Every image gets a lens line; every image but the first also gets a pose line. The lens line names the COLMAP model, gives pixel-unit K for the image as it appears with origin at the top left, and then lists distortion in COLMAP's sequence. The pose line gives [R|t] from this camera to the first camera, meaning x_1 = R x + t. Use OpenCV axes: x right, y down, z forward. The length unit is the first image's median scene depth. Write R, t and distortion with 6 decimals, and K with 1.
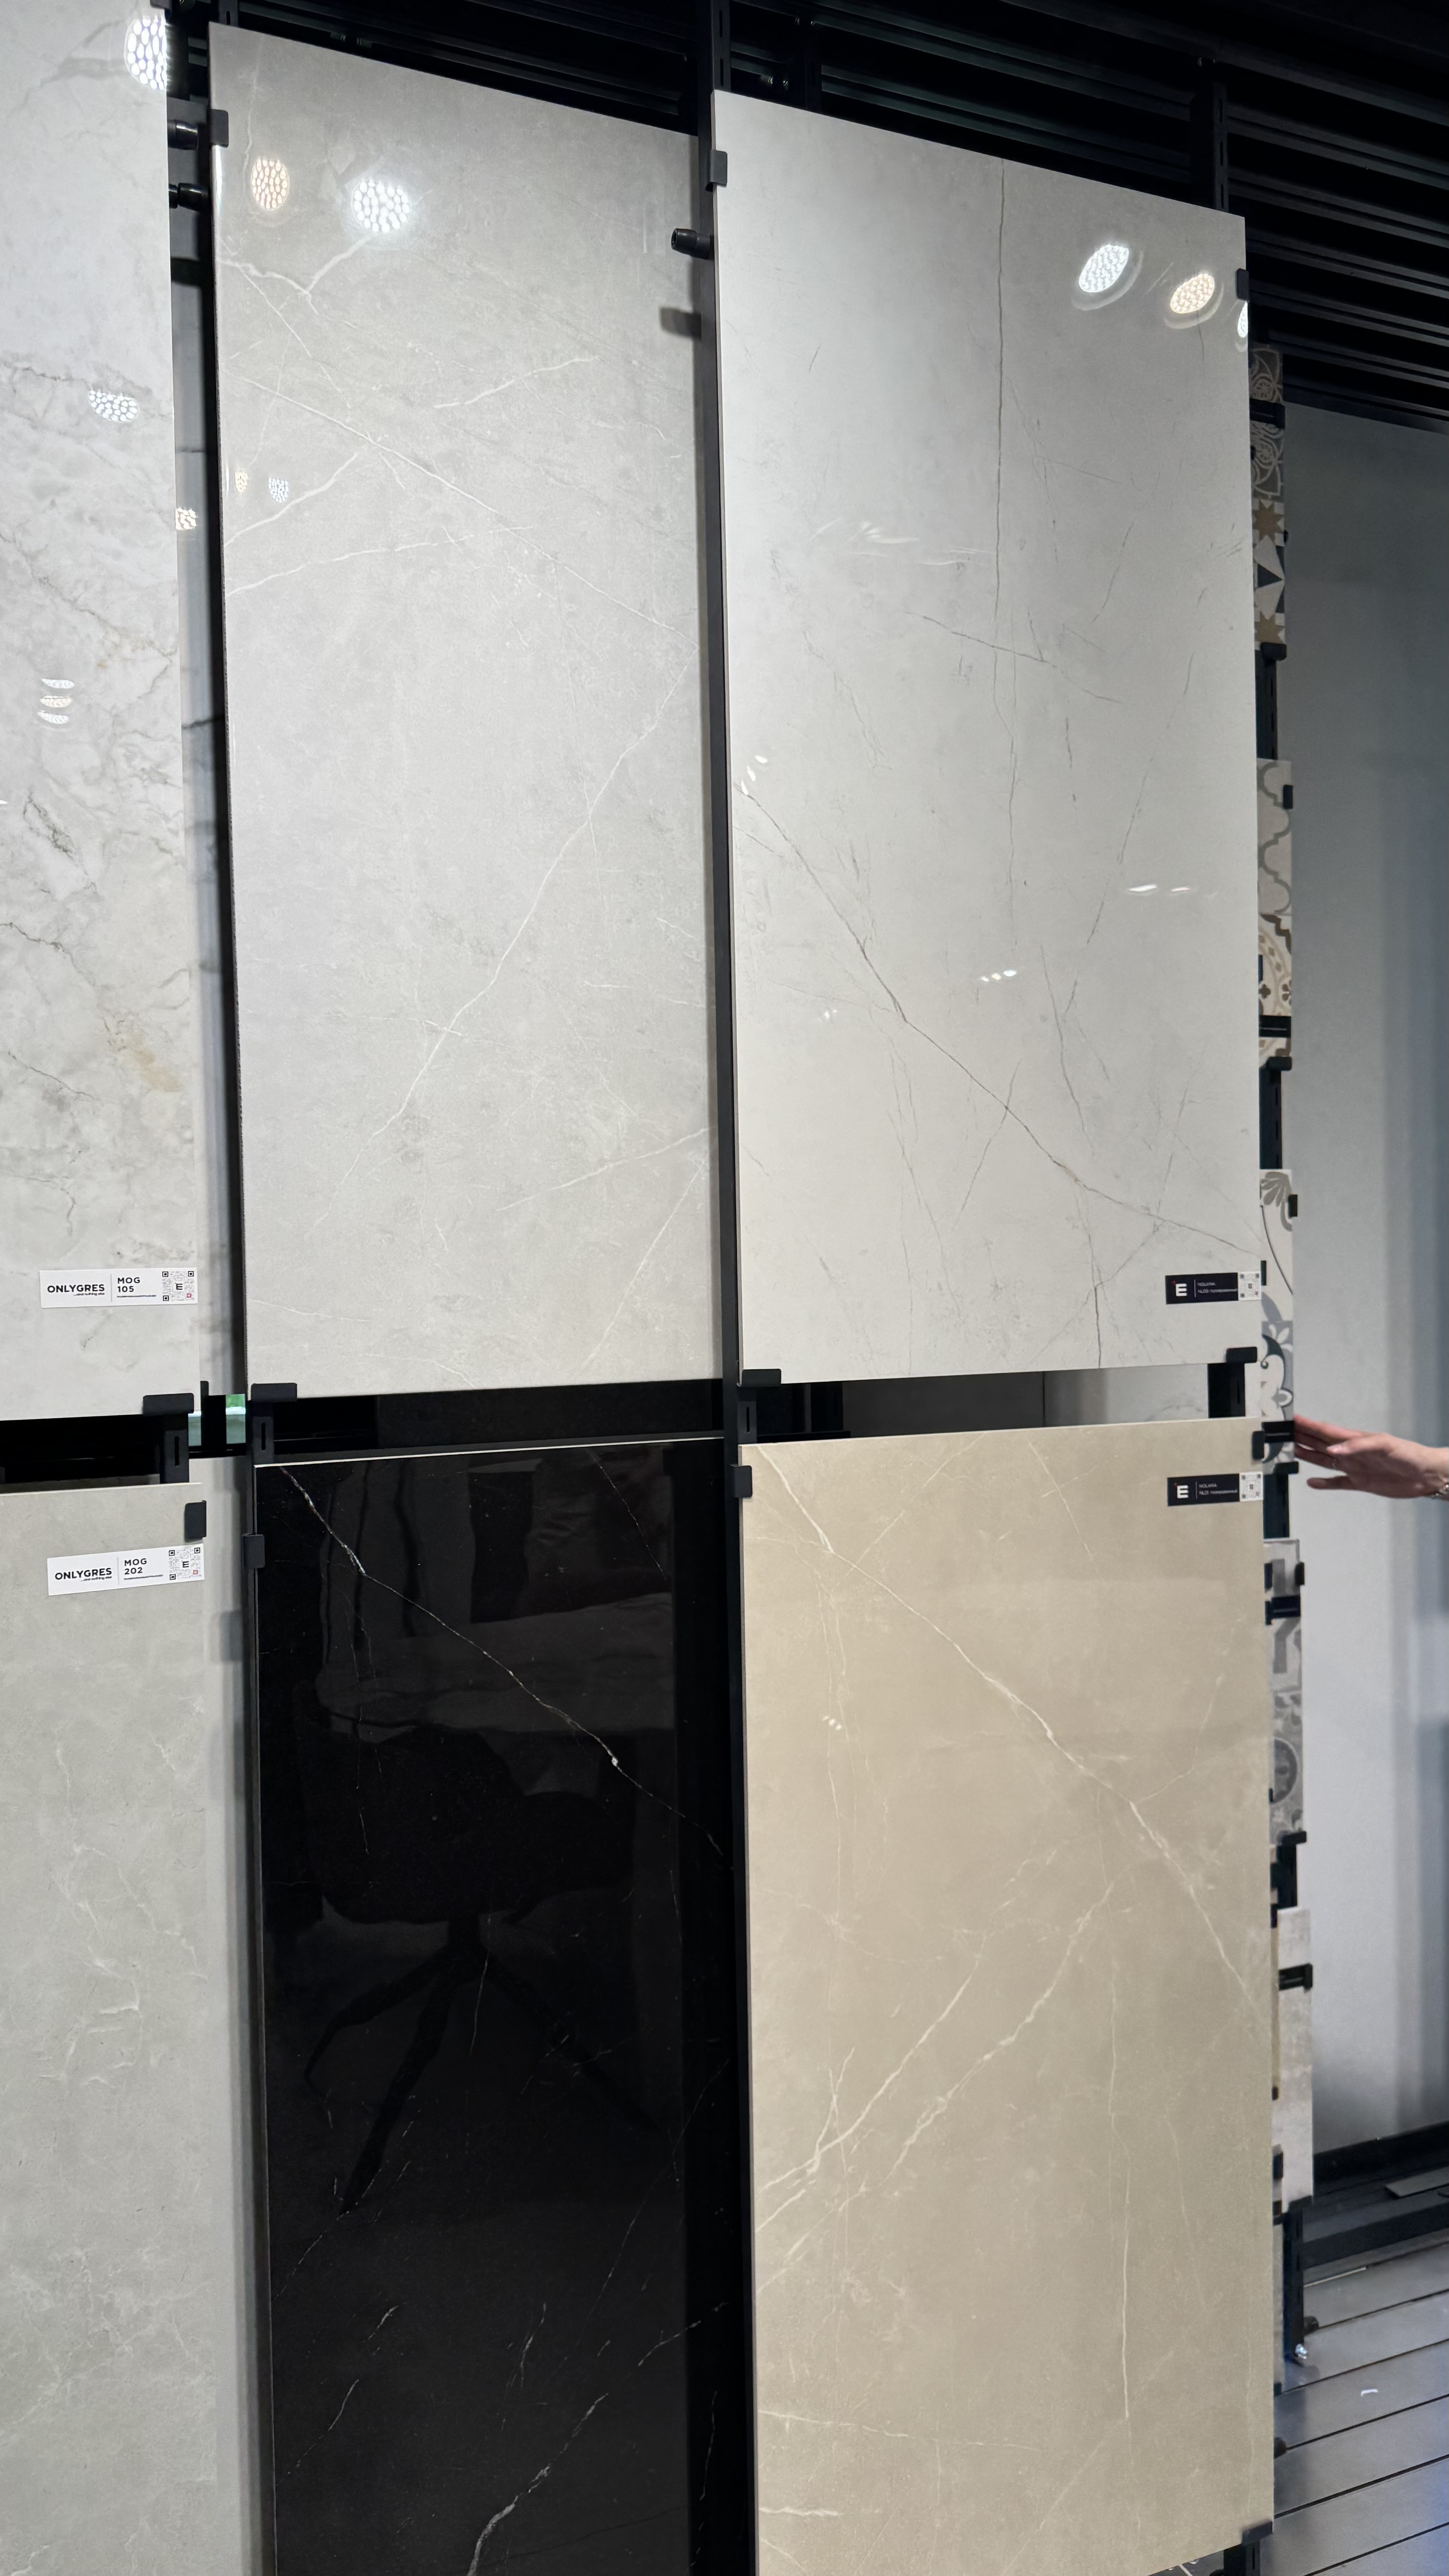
lens RADIAL K [[1931.1, 0, 813.1], [0, 1931.1, 1412.7], [0, 0, 1]] dist [0.020005, -0.062247]
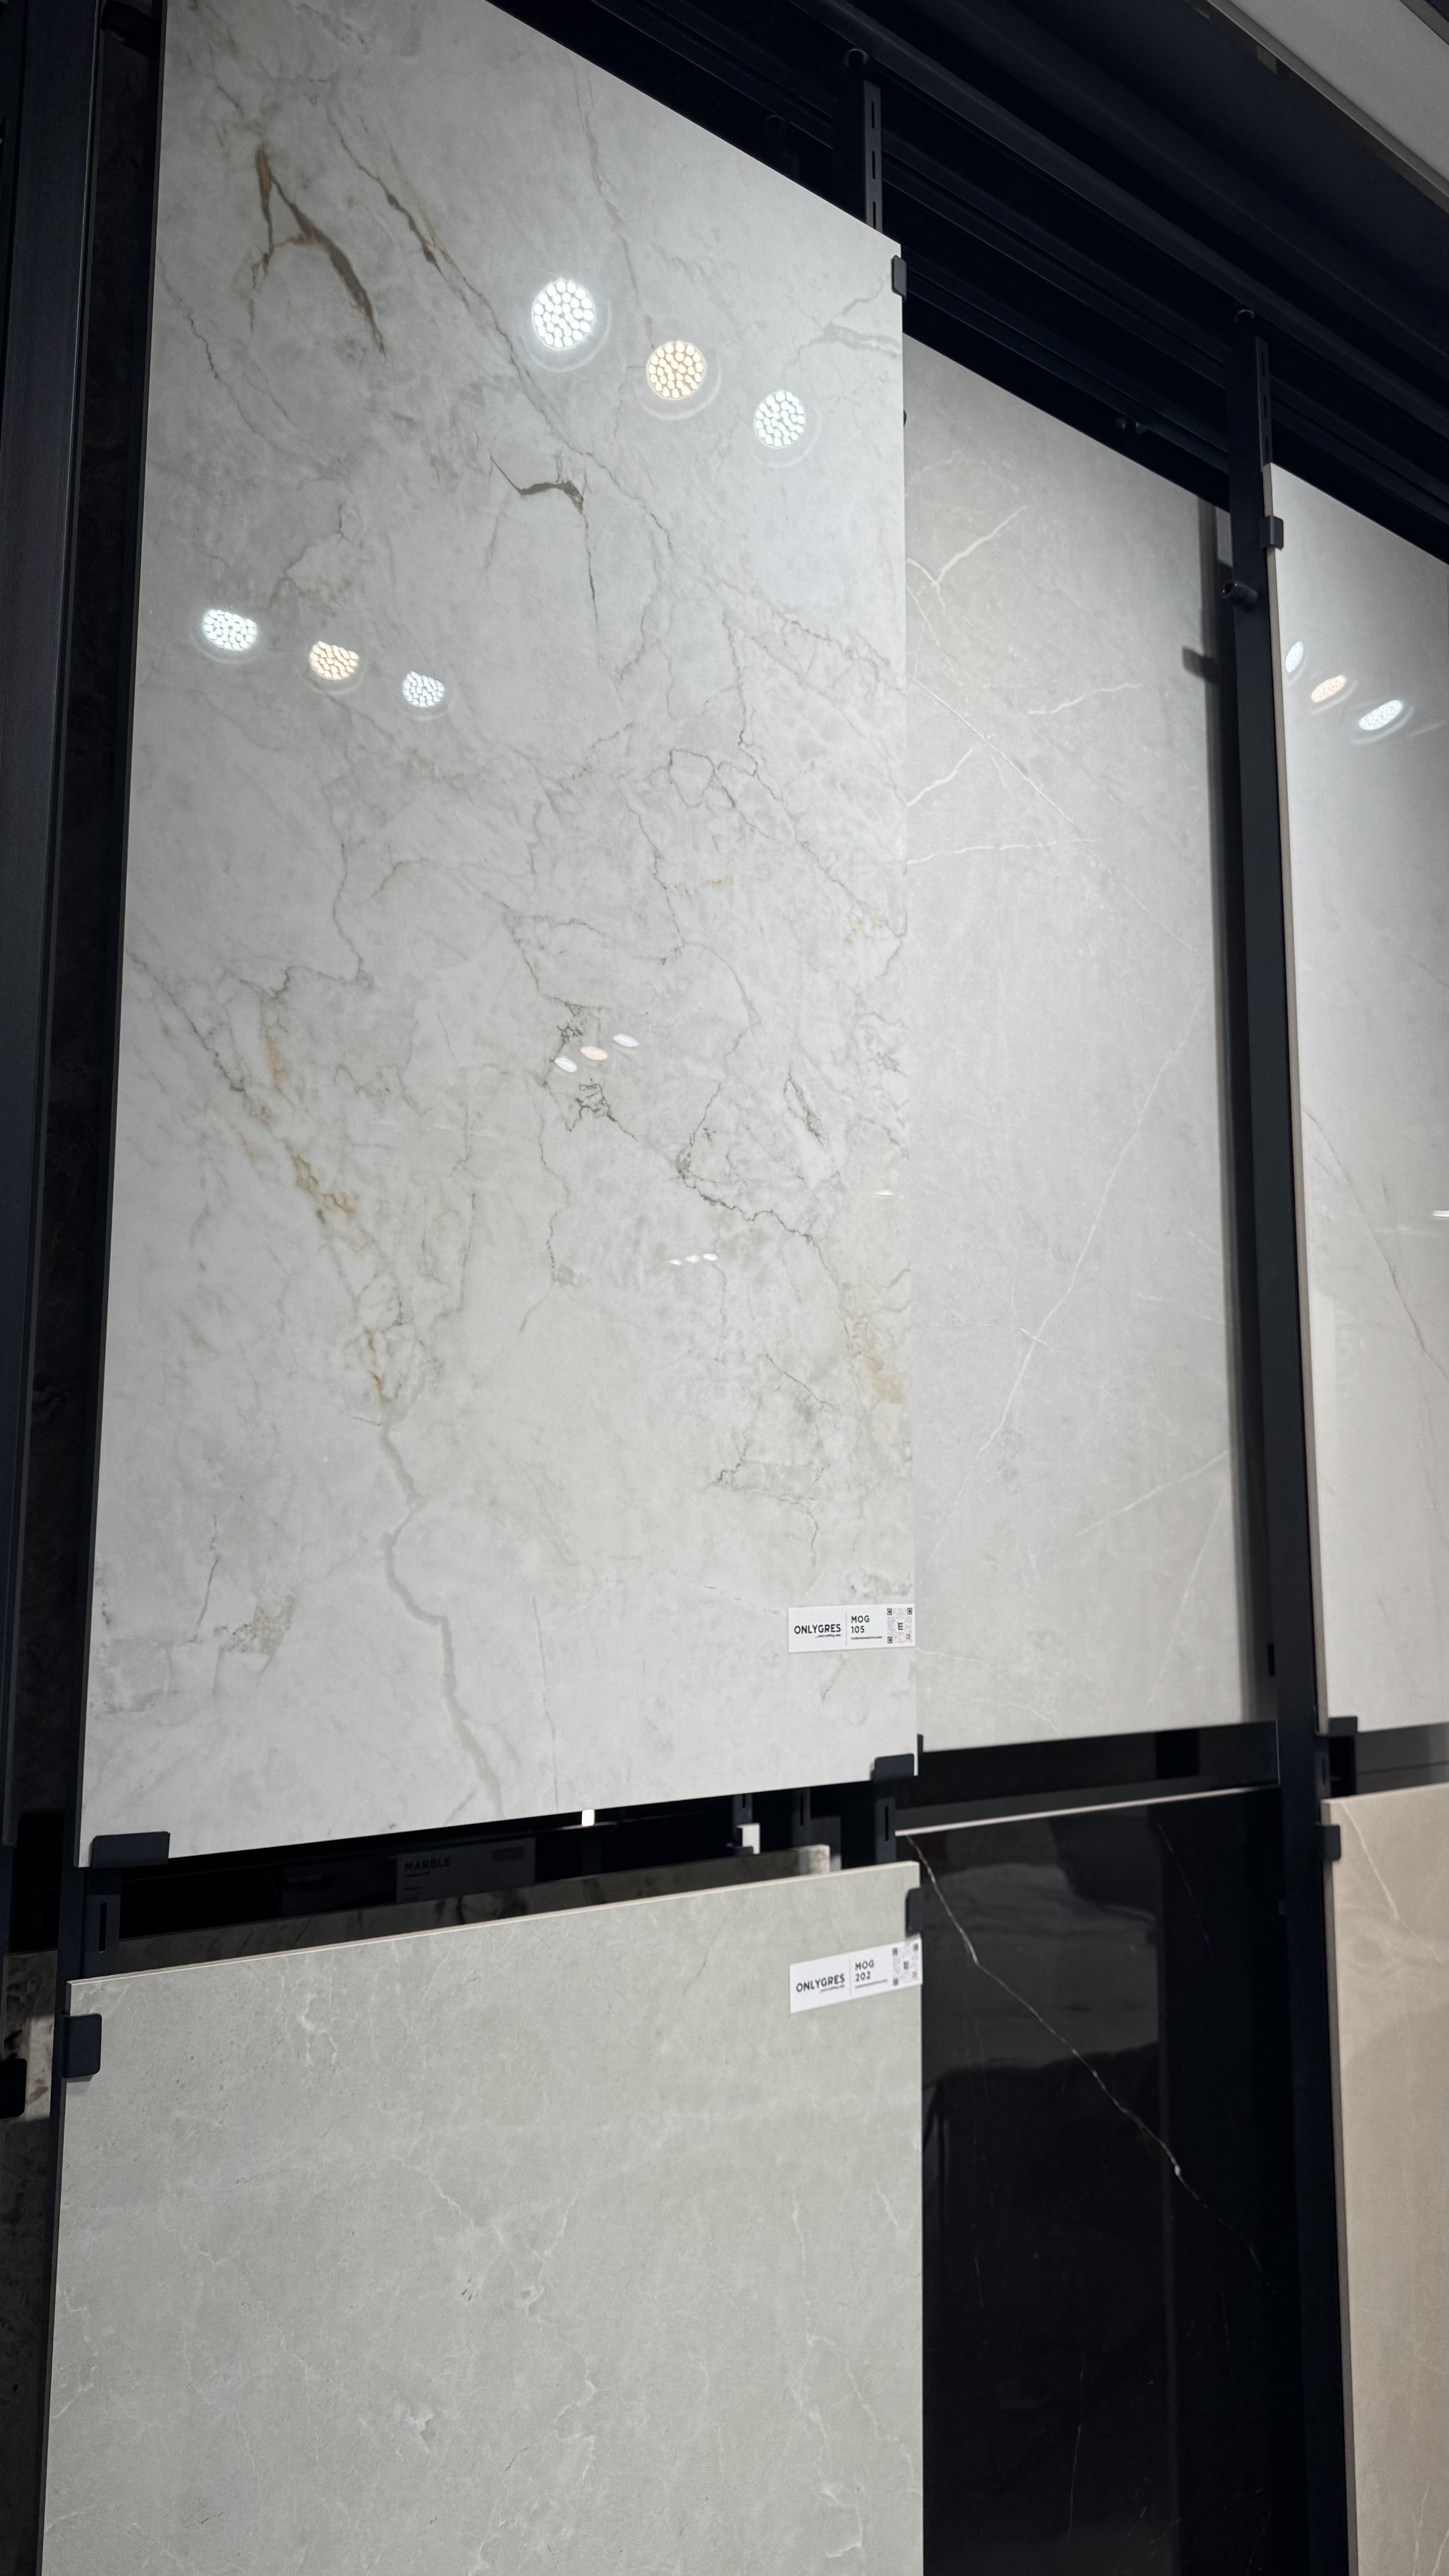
lens RADIAL K [[1931.1, 0, 740.4], [0, 1931.1, 1326.0], [0, 0, 1]] dist [0.020005, -0.062247]
pose [[0.964833, 0.048607, 0.258330, -0.630152], [-0.002107, 0.984153, -0.177308, -0.045109], [-0.262854, 0.170528, 0.949646, 0.176707]]
